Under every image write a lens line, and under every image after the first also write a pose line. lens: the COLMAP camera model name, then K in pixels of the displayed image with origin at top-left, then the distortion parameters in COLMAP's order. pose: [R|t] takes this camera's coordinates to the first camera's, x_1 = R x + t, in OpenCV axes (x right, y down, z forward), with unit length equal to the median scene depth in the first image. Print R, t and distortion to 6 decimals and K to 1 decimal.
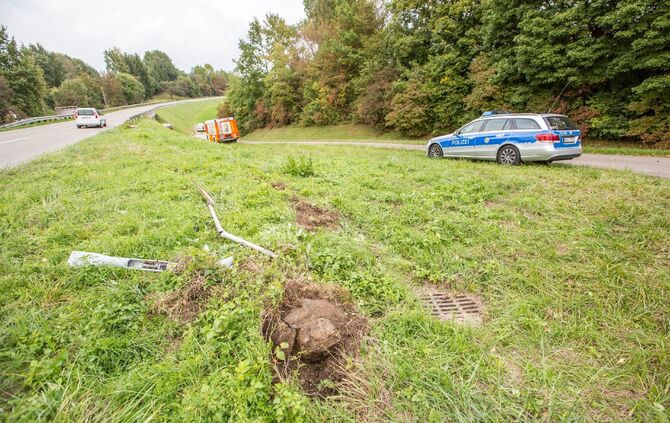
lens RADIAL K [[307.1, 0, 337.6], [0, 307.1, 220.5], [0, 0, 1]] dist [-0.044271, 0.015101]
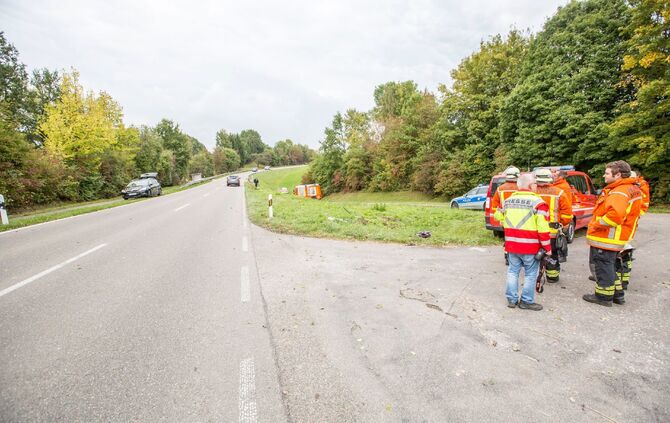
lens RADIAL K [[307.1, 0, 338.1], [0, 307.1, 220.6], [0, 0, 1]] dist [-0.044271, 0.015101]
pose [[0.980562, 0.036828, -0.192721, 0.003052], [-0.075927, 0.976925, -0.199631, 0.089670], [0.180922, 0.210383, 0.960732, -0.273056]]
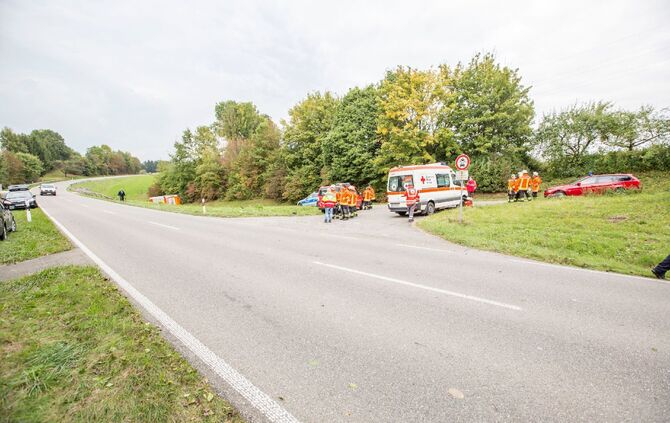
lens RADIAL K [[307.1, 0, 337.5], [0, 307.1, 223.4], [0, 0, 1]] dist [-0.044271, 0.015101]
pose [[0.949410, -0.028752, 0.312720, -0.086419], [0.101146, 0.970733, -0.217825, 0.208891], [-0.297305, 0.238436, 0.924531, -0.599184]]
